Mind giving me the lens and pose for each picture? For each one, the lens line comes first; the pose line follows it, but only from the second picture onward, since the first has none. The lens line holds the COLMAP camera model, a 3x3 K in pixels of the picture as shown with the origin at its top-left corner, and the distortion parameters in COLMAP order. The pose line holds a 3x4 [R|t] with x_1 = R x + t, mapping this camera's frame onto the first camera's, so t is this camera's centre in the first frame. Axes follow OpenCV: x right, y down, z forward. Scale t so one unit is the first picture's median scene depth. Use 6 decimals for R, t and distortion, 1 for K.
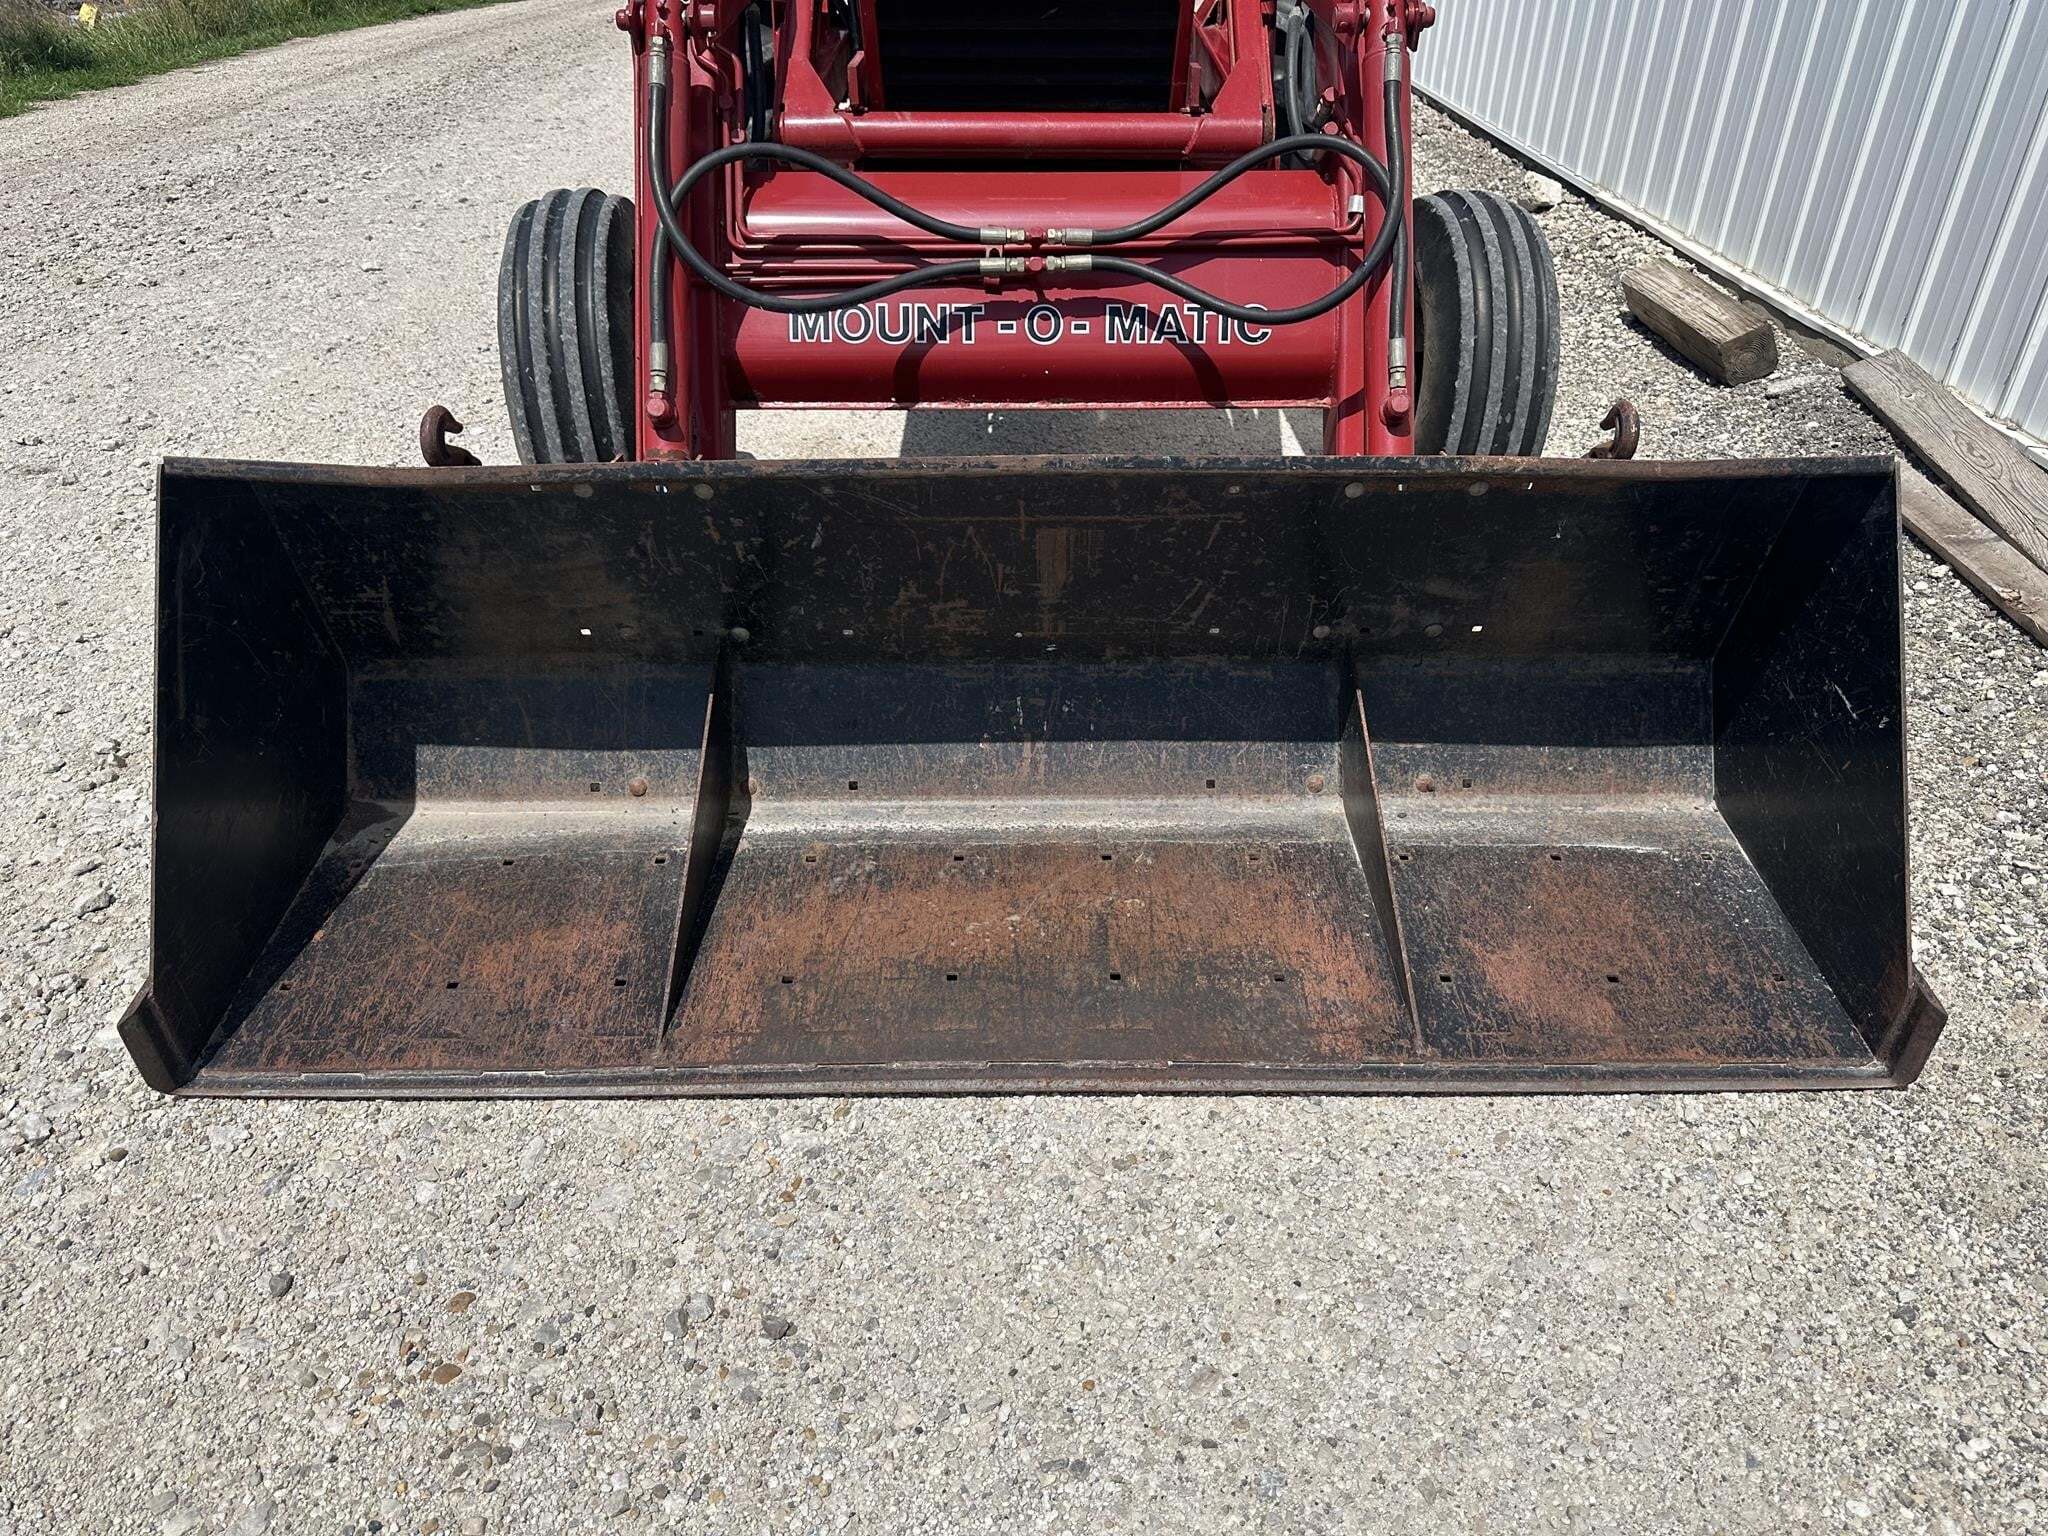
lens RADIAL K [[1457.3, 0, 1045.9], [0, 1457.3, 765.9], [0, 0, 1]] dist [0.036945, -0.045112]
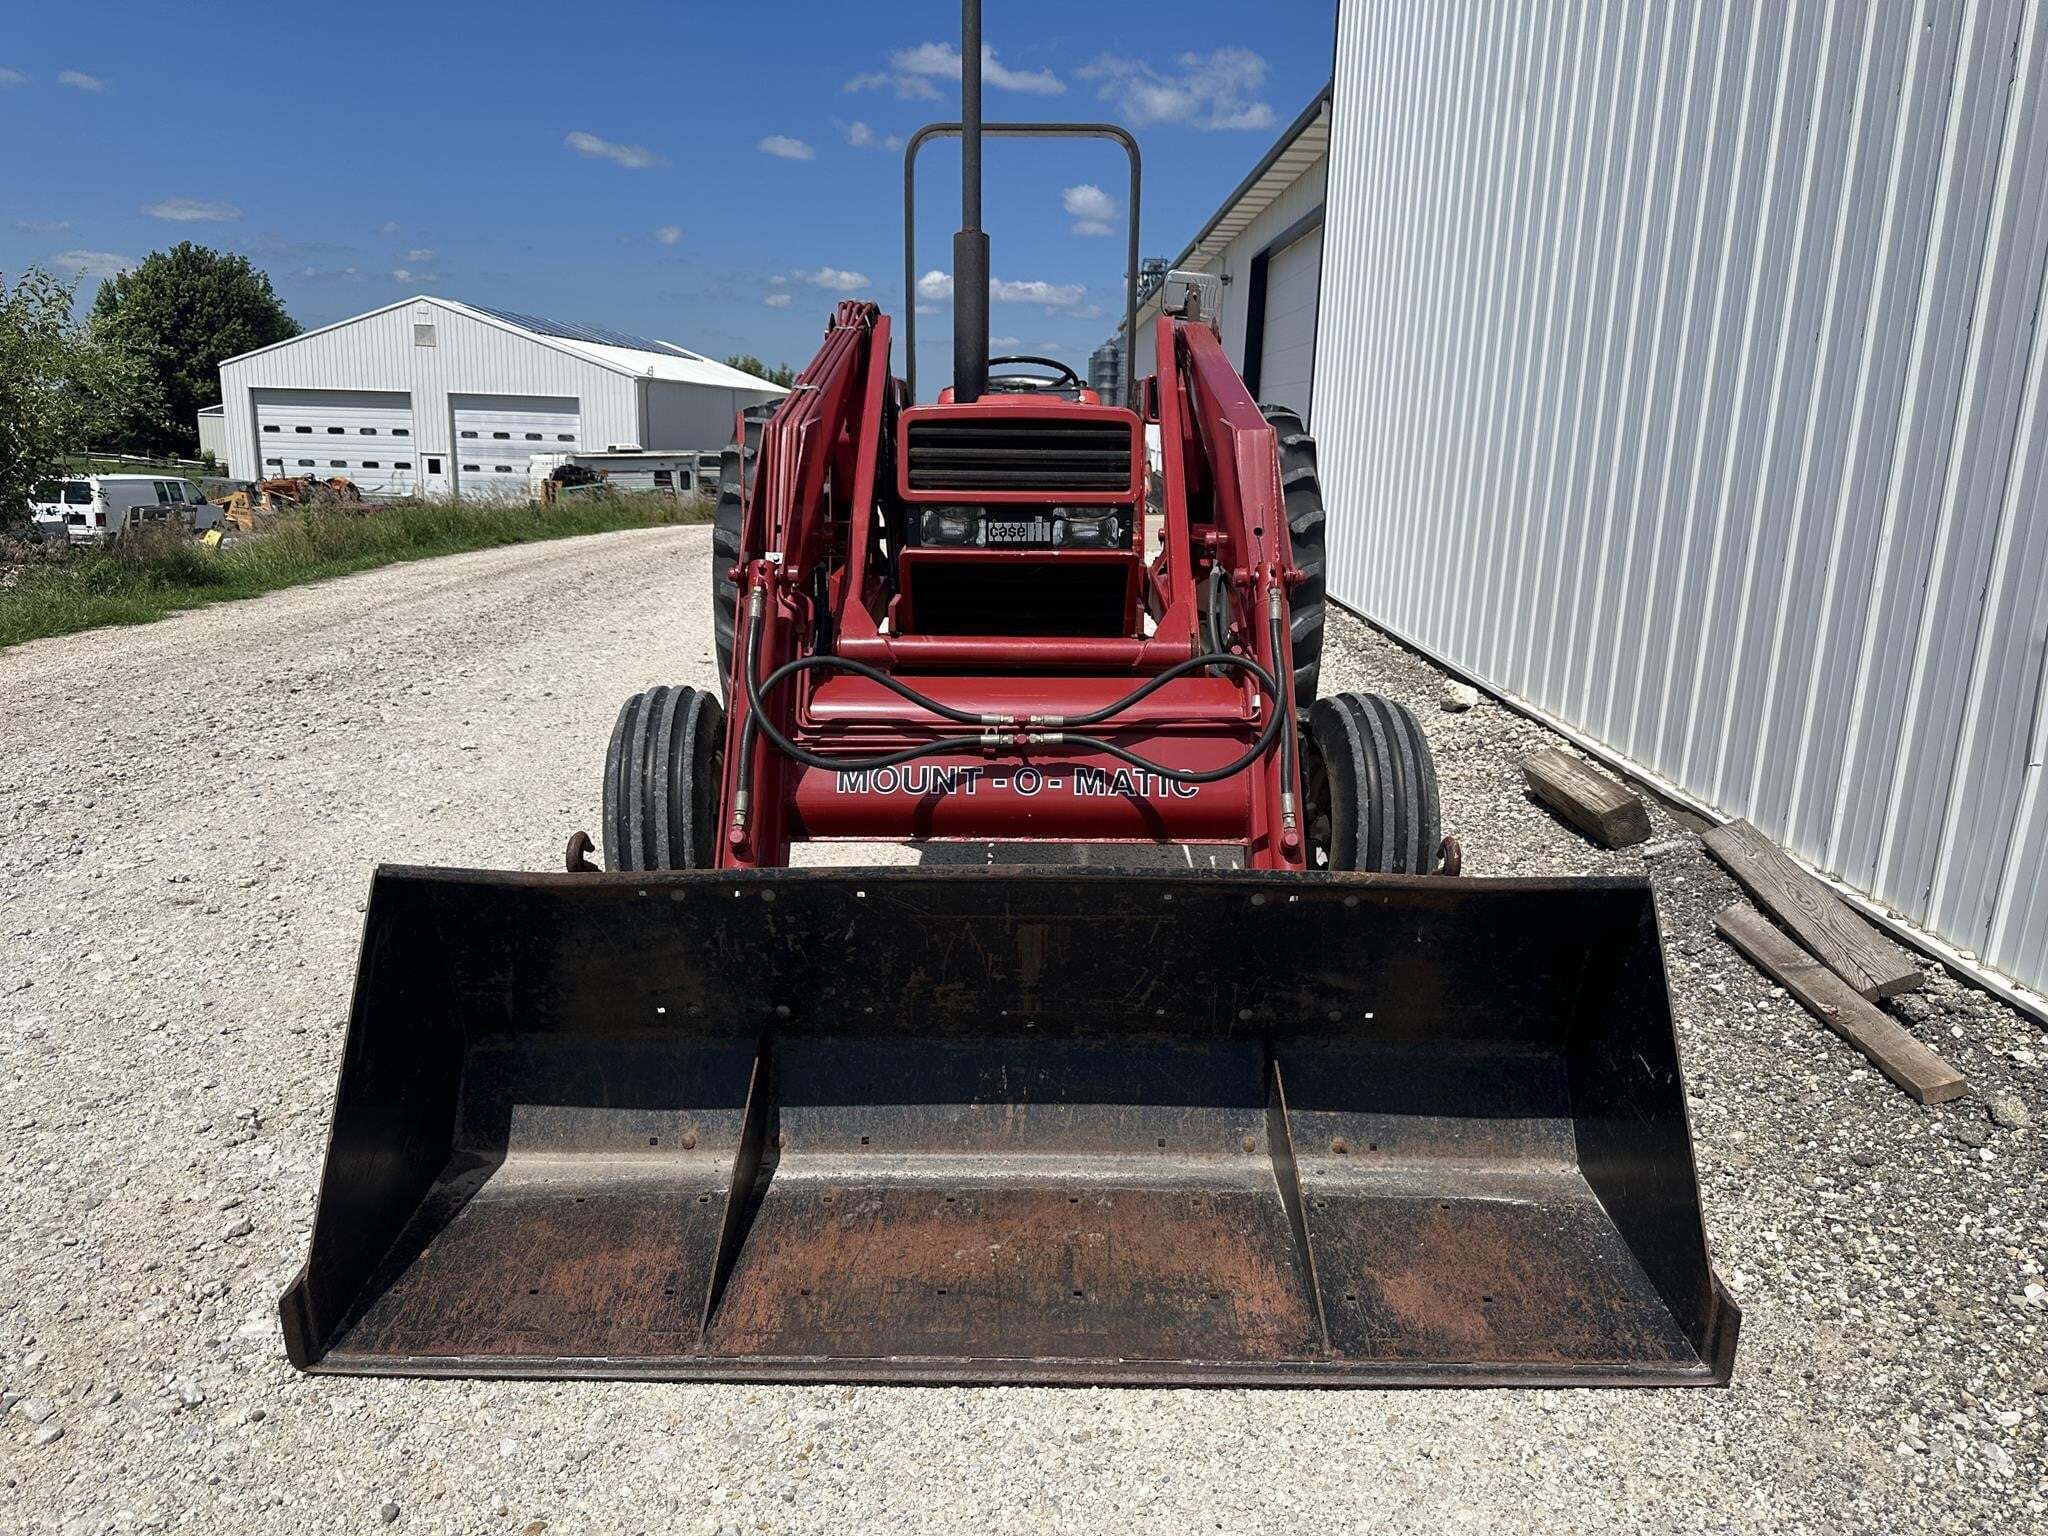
lens RADIAL K [[1457.3, 0, 1031.9], [0, 1457.3, 721.0], [0, 0, 1]] dist [0.036945, -0.045112]
pose [[0.999894, 0.008939, -0.011528, 0.017944], [-0.012373, 0.938298, -0.345606, 0.110168], [0.007728, 0.345712, 0.938309, -0.279089]]
